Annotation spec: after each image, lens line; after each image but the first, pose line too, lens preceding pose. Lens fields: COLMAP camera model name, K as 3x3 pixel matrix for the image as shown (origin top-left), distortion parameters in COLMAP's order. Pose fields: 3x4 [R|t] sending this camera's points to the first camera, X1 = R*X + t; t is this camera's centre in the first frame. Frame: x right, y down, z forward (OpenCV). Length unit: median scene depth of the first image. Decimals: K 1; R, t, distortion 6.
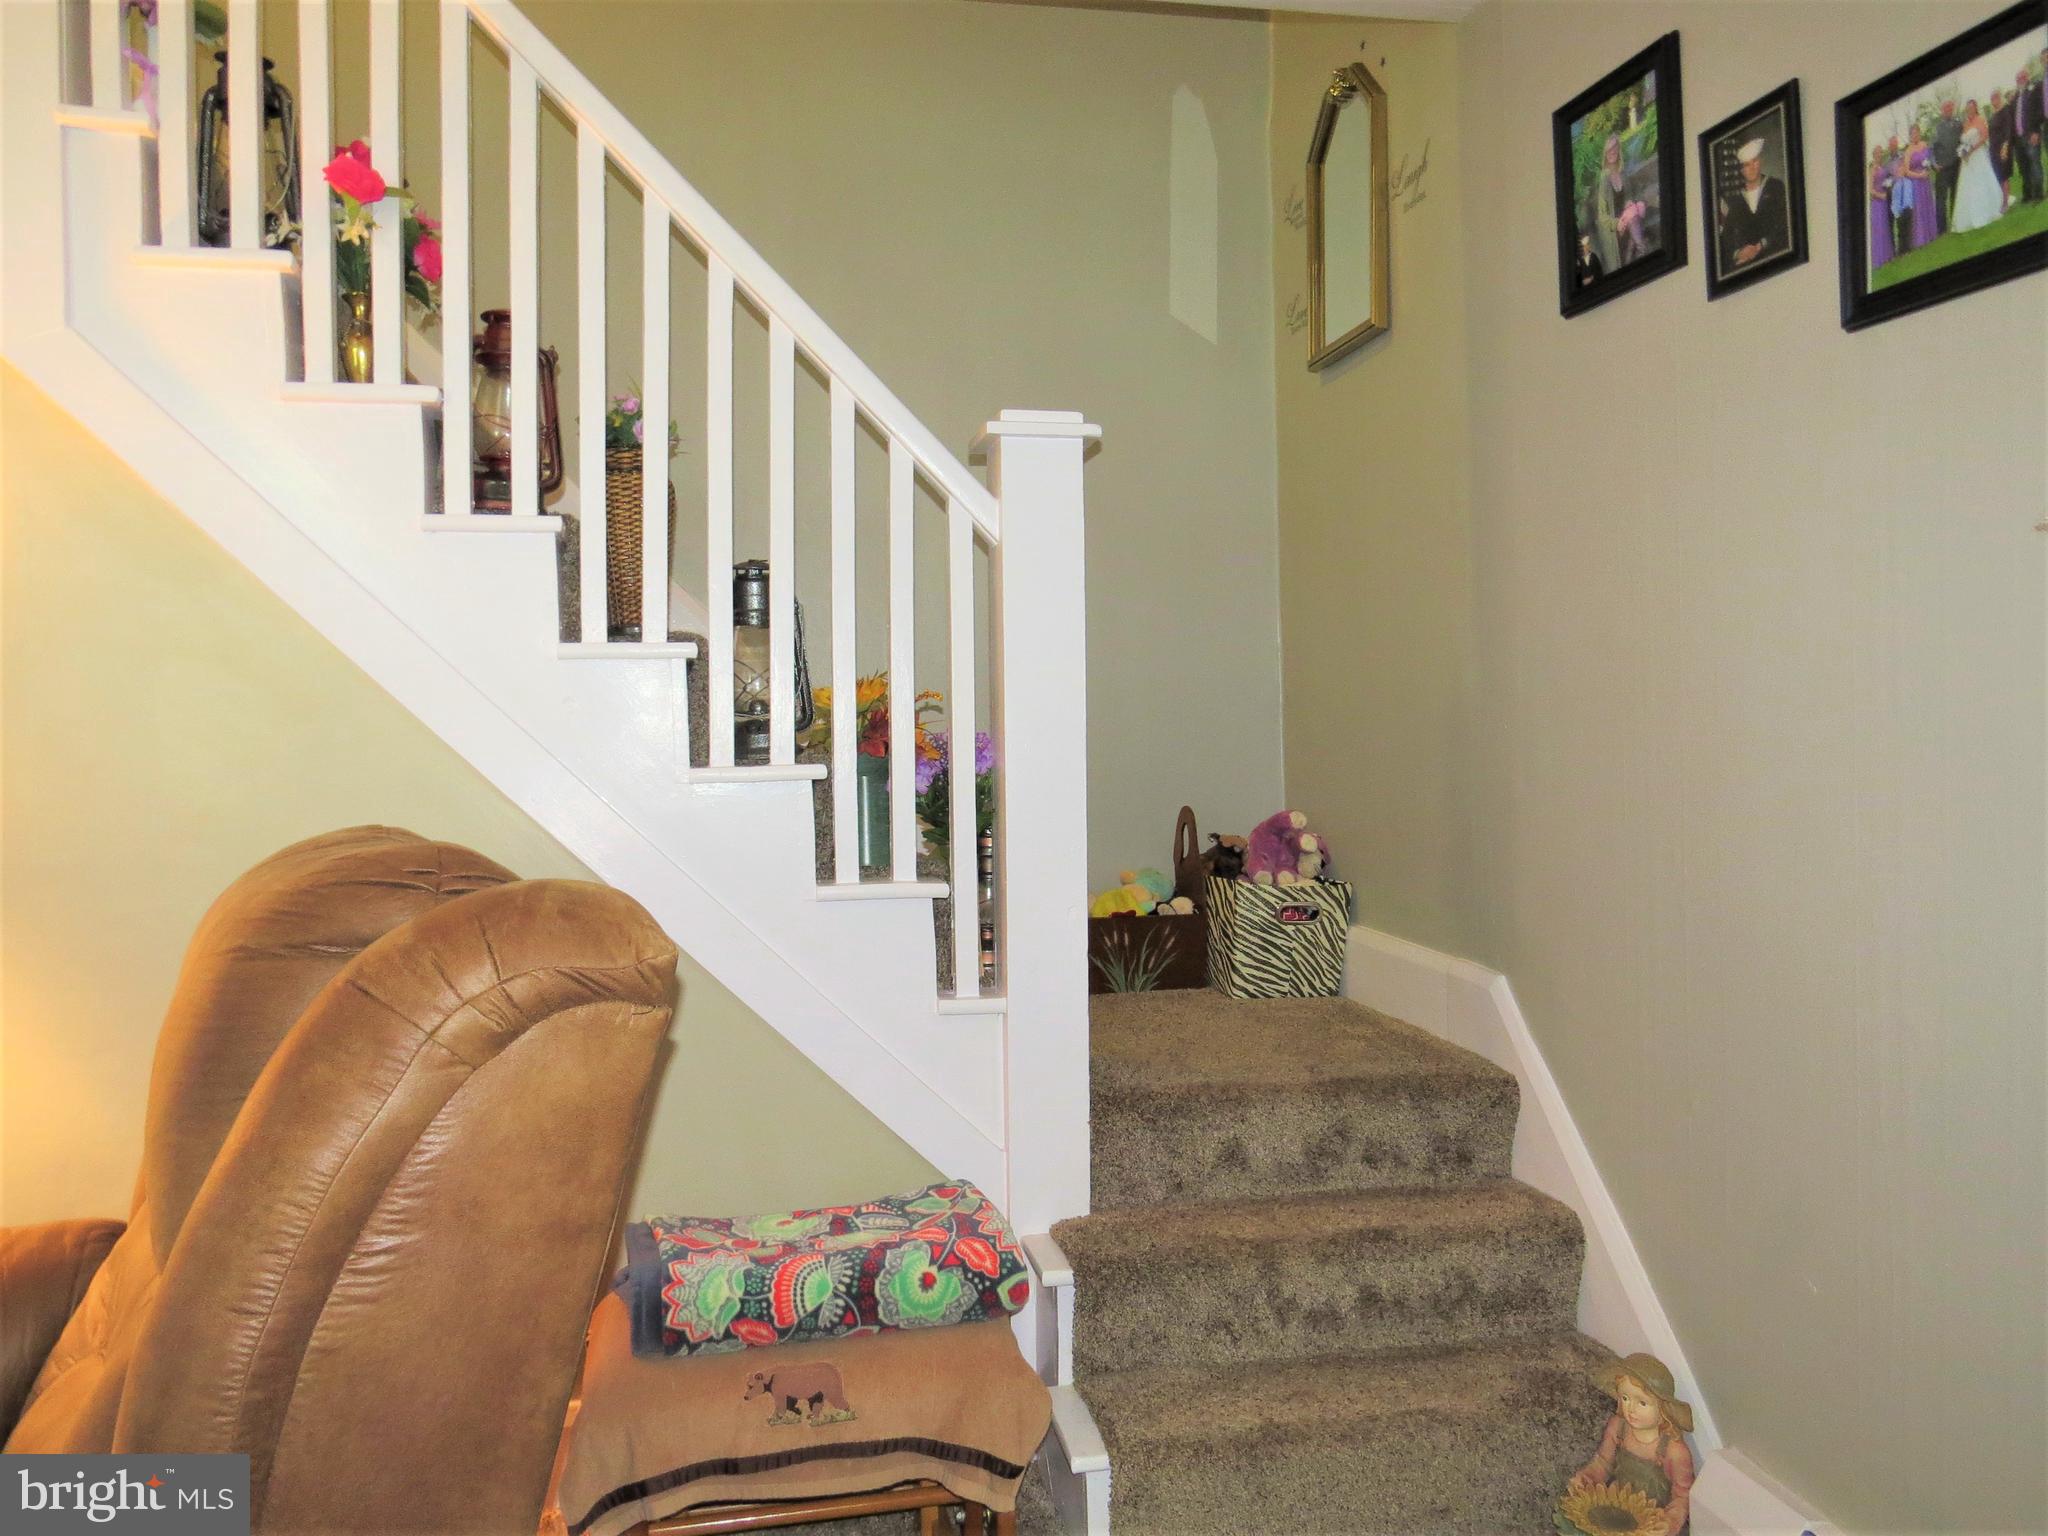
lens RADIAL K [[1465.3, 0, 1018.4], [0, 1465.3, 767.2], [0, 0, 1]] dist [-0.027149, 0.006662]
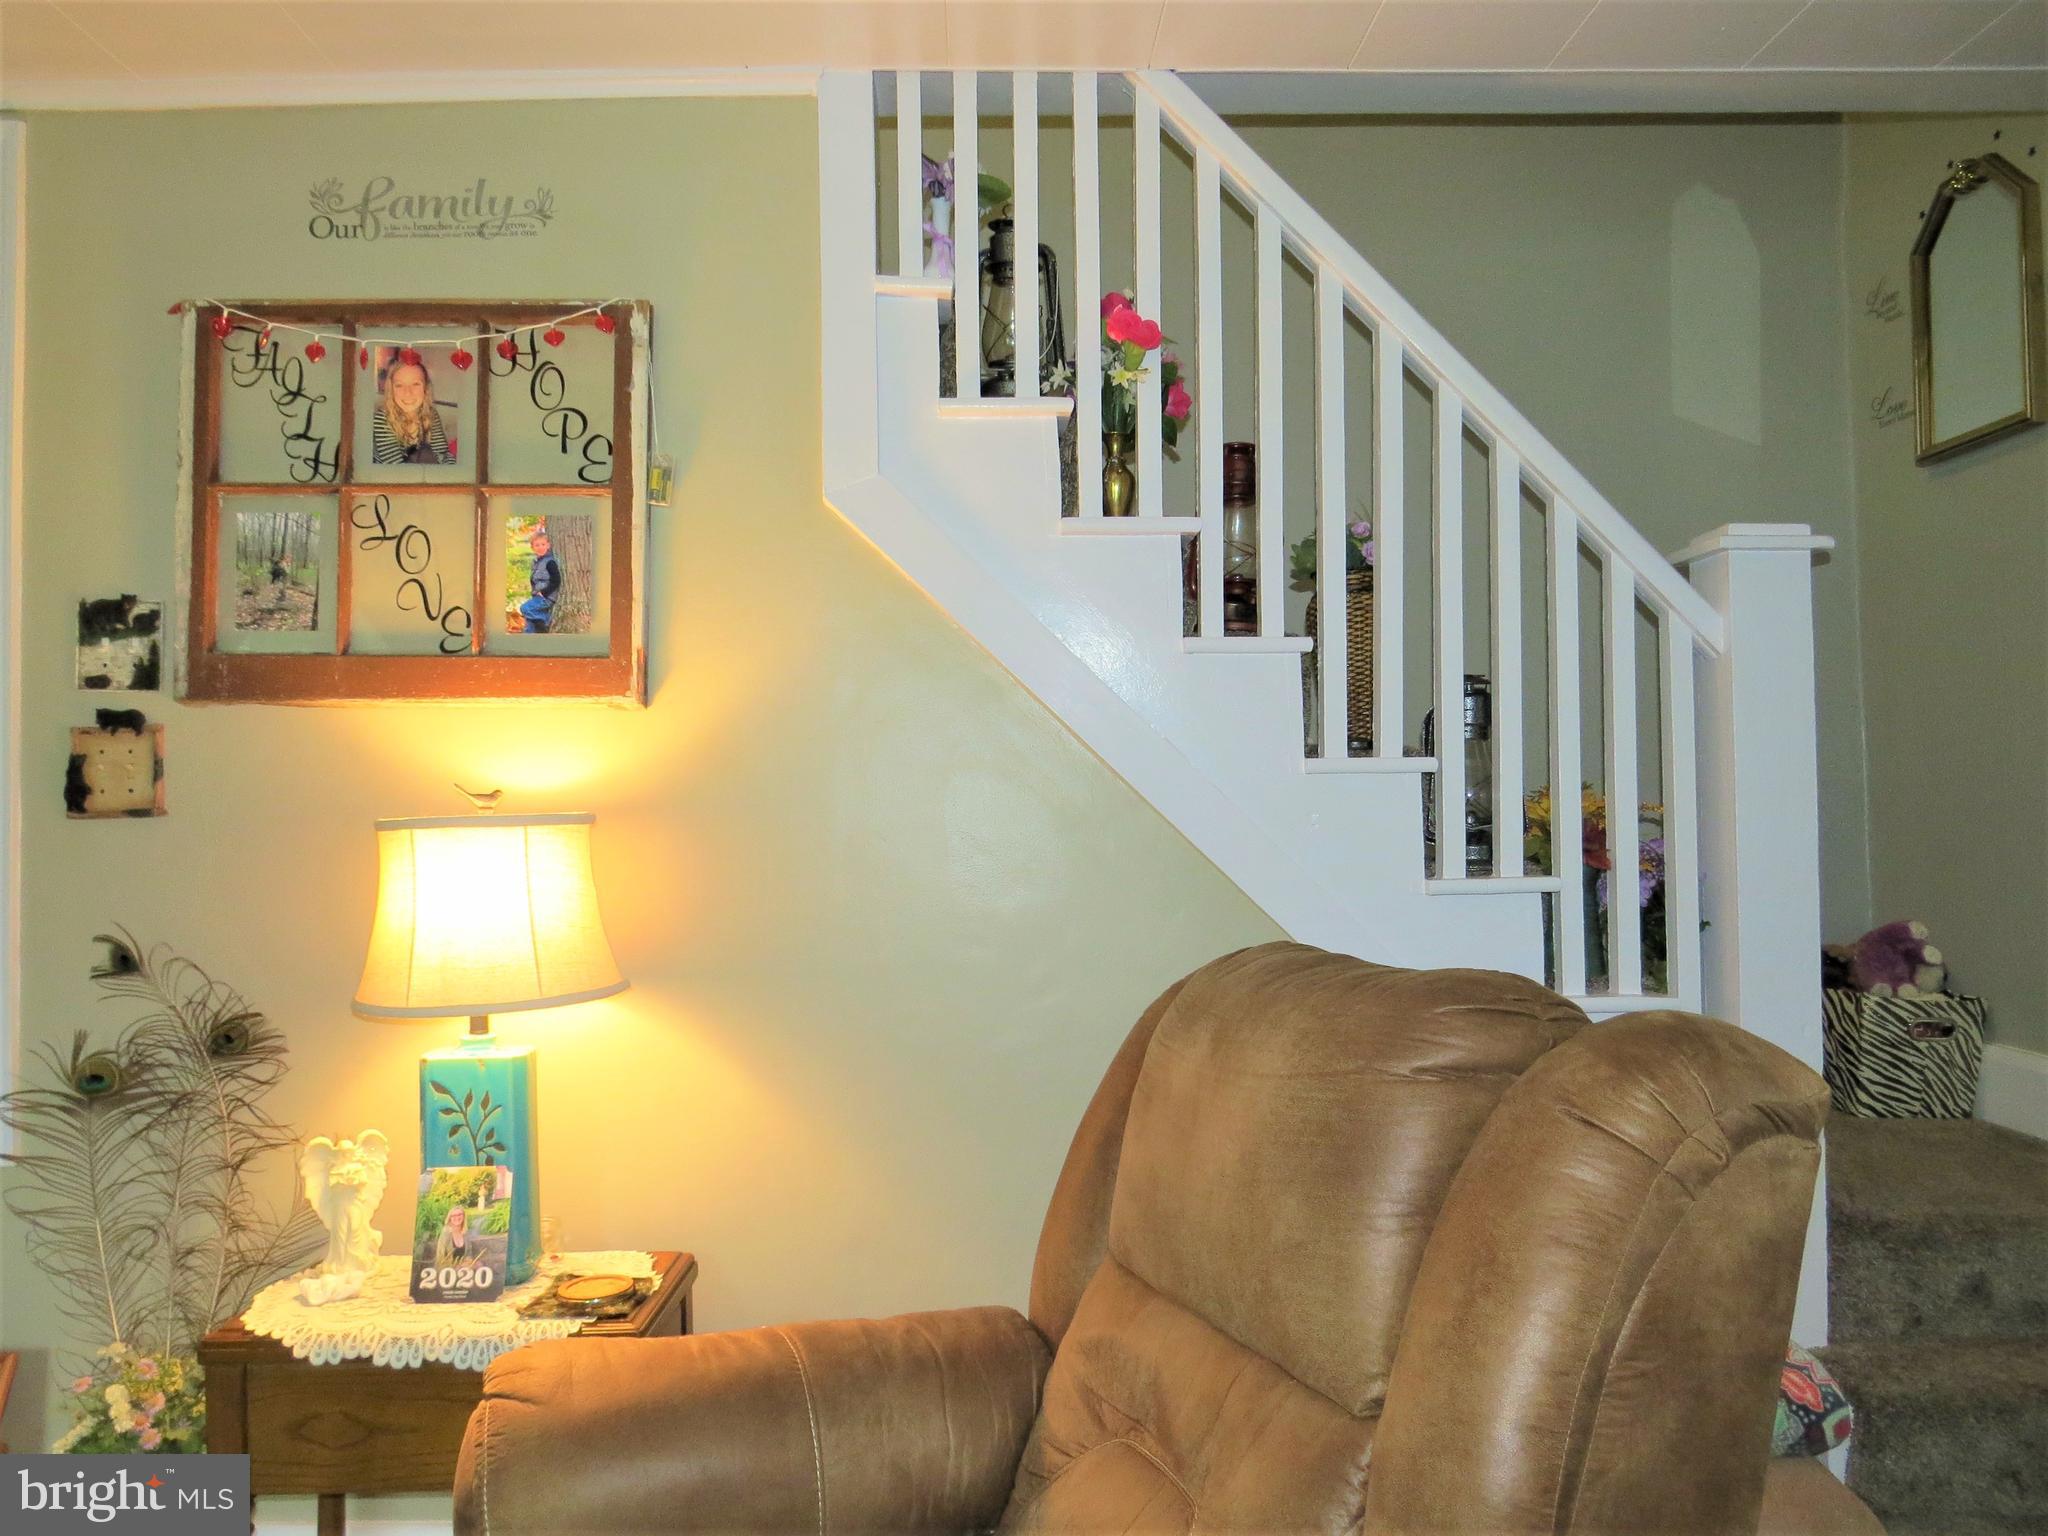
lens RADIAL K [[1465.3, 0, 1020.7], [0, 1465.3, 766.4], [0, 0, 1]] dist [-0.027149, 0.006662]
pose [[0.984610, -0.000572, -0.174763, -0.311400], [-0.009198, 0.998439, -0.055087, -0.018591], [0.174522, 0.055846, 0.983068, -0.055951]]
